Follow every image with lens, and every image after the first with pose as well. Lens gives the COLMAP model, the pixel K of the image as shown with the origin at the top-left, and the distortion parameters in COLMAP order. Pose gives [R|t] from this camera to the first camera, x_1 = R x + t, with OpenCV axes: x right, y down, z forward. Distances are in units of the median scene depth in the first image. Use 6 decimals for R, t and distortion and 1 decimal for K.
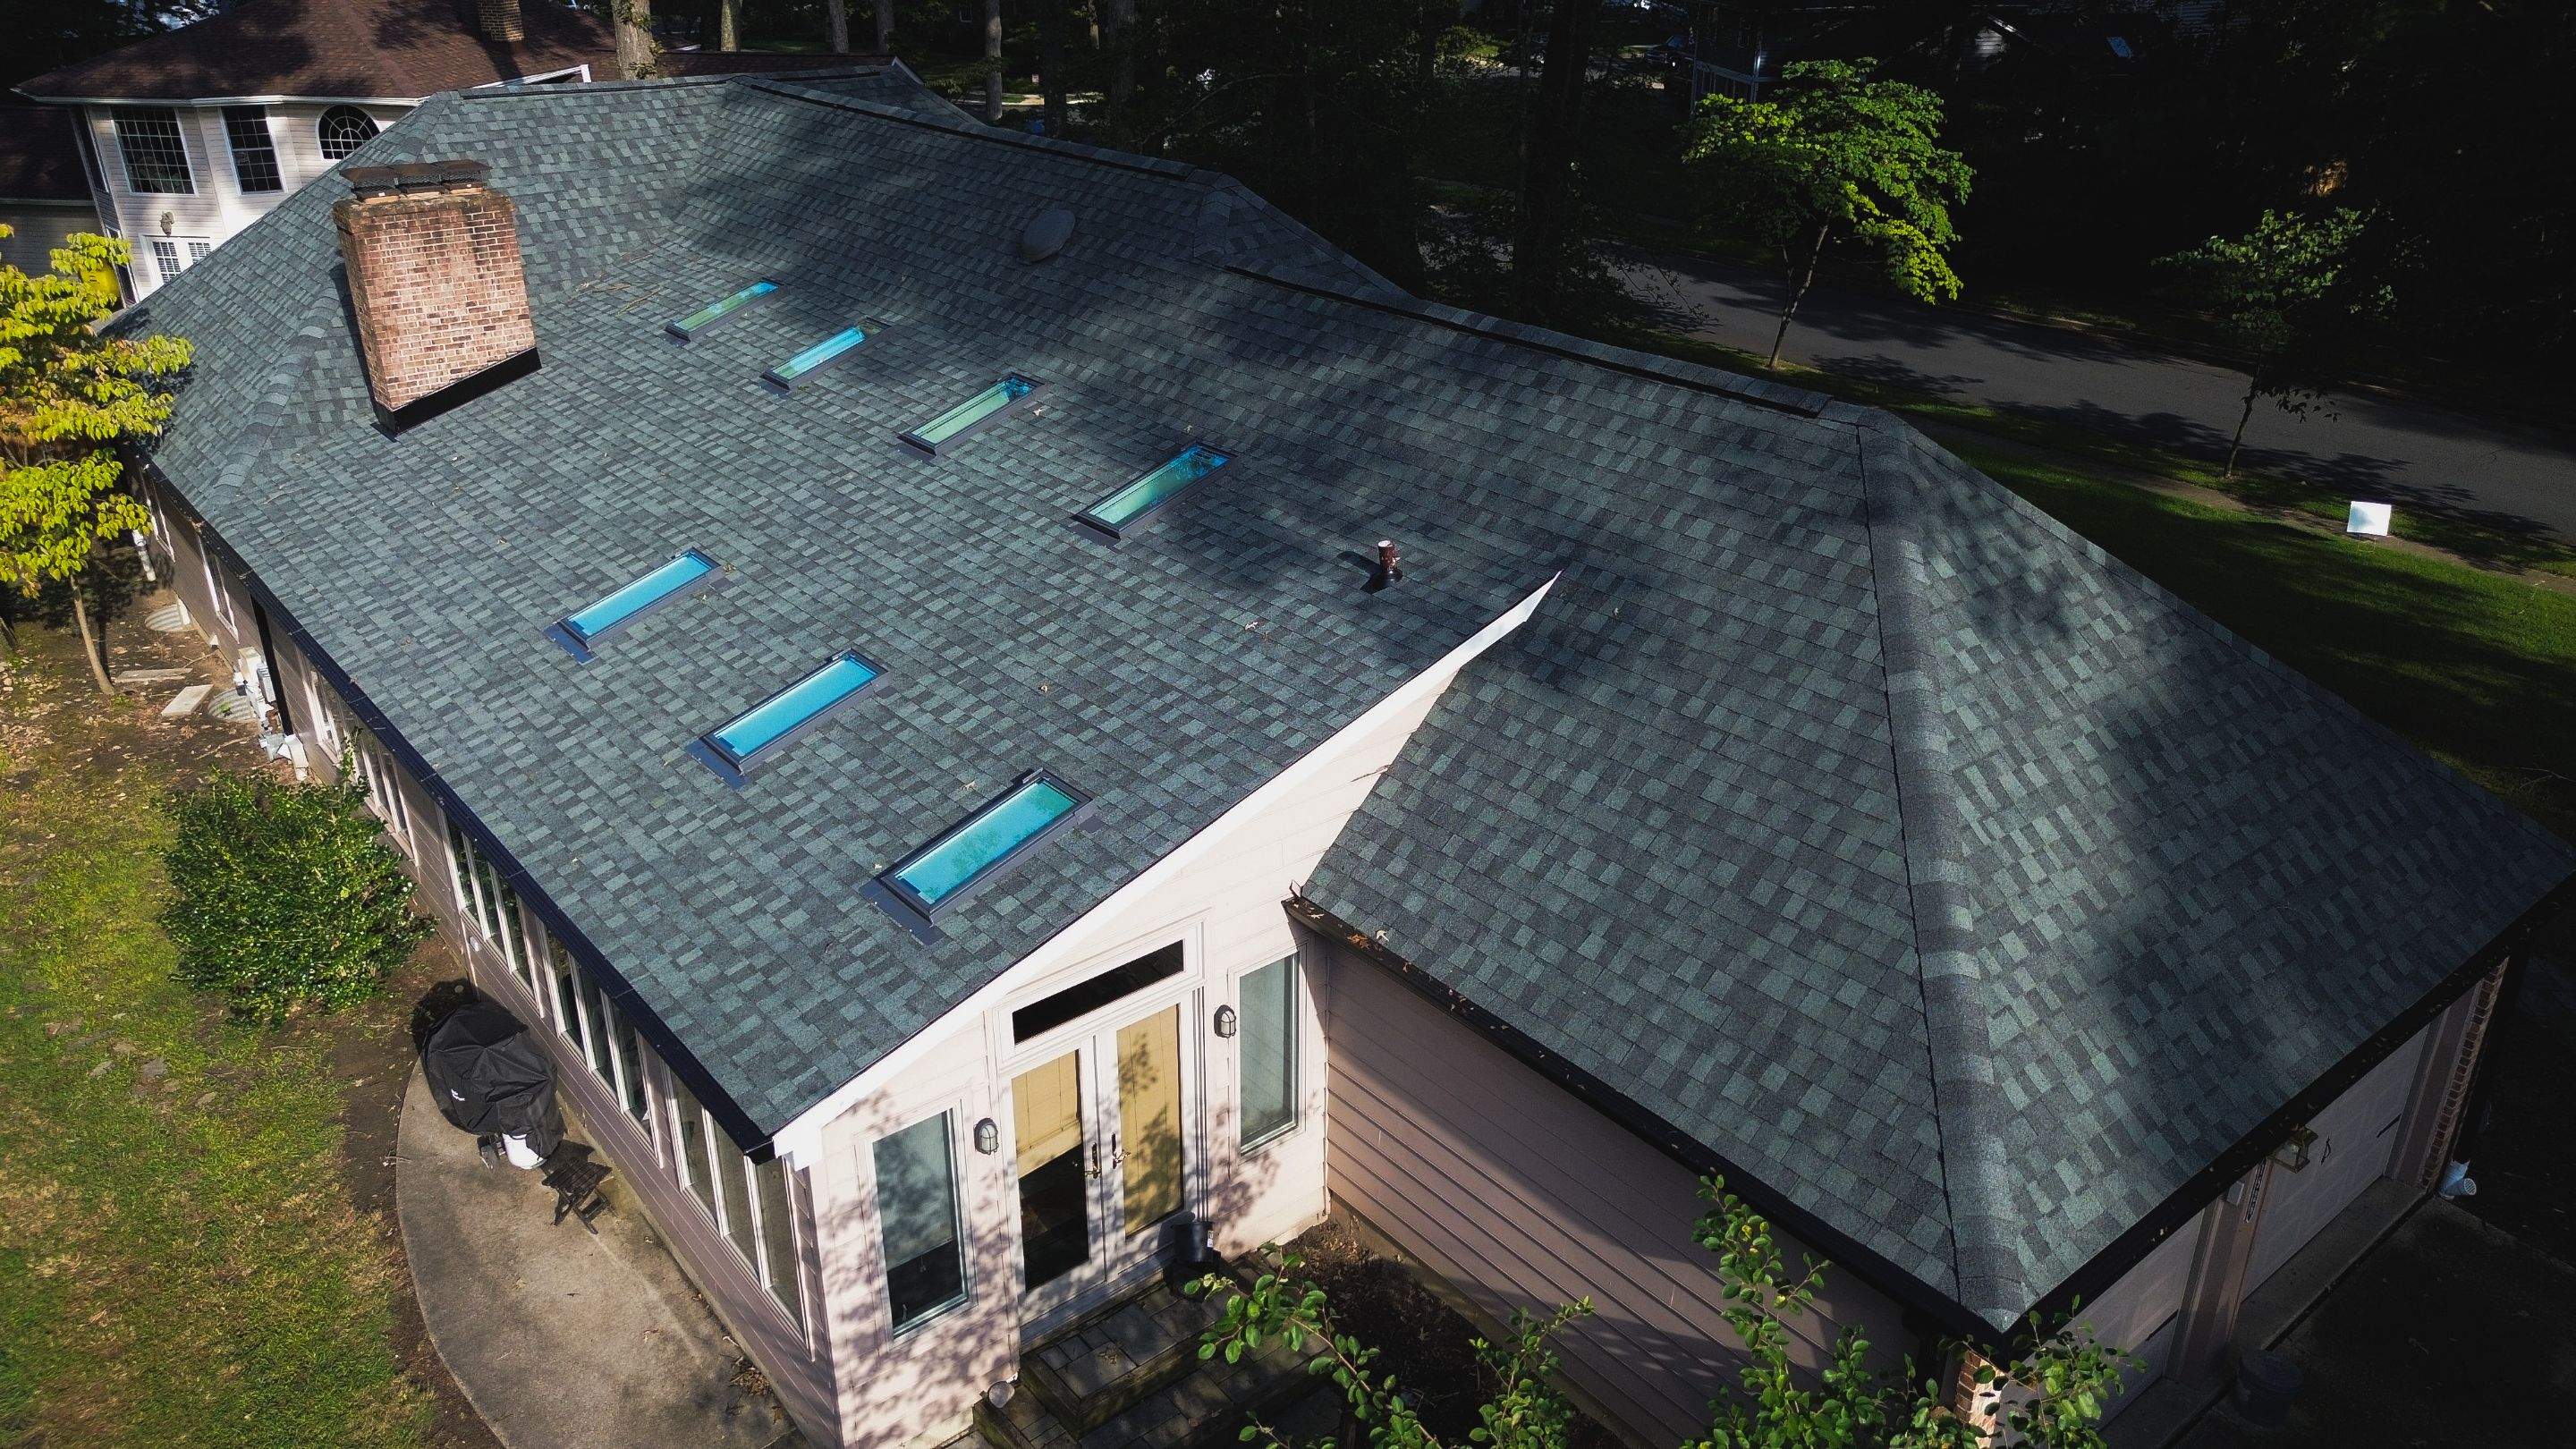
lens RADIAL K [[1850.1, 0, 1288.0], [0, 1850.1, 724.5], [0, 0, 1]] dist [0.035598, -0.002731]
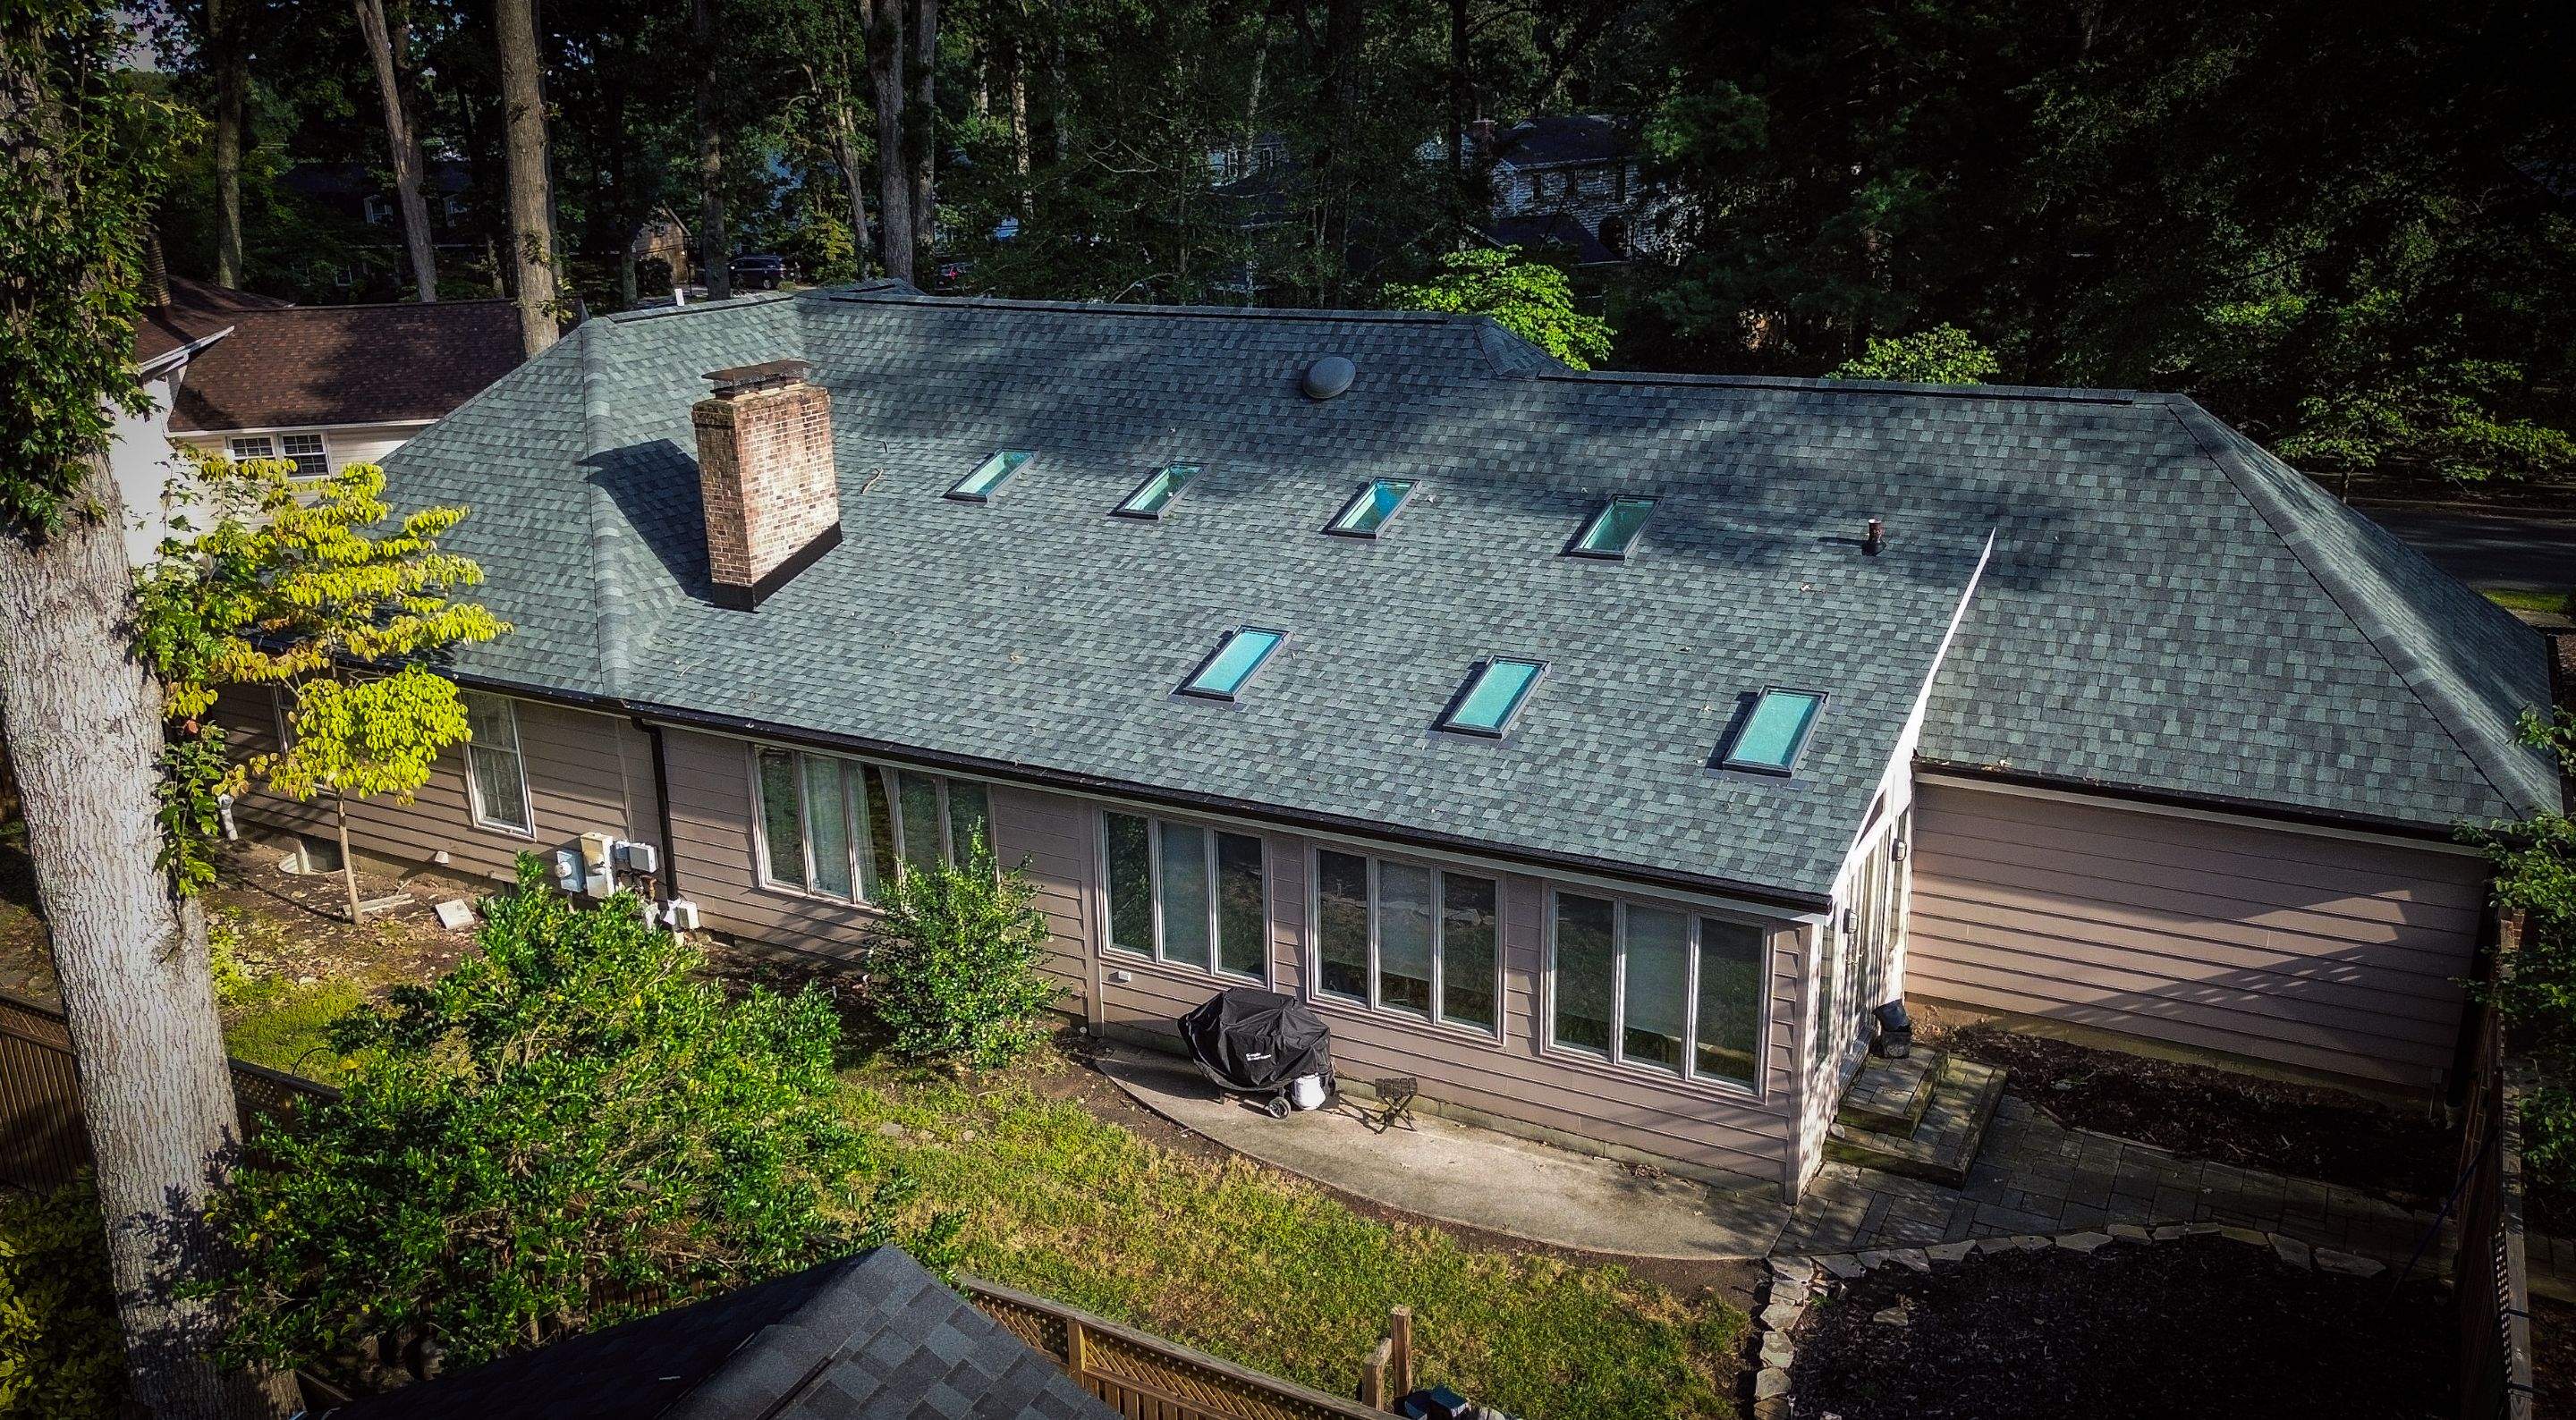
lens RADIAL K [[2036.5, 0, 1288.0], [0, 2036.5, 710.0], [0, 0, 1]] dist [0.008618, 0.003605]
pose [[0.935176, -0.130361, 0.329320, -0.757326], [0.176584, 0.977607, -0.114464, 0.119966], [-0.307024, 0.165197, 0.937255, -0.250325]]
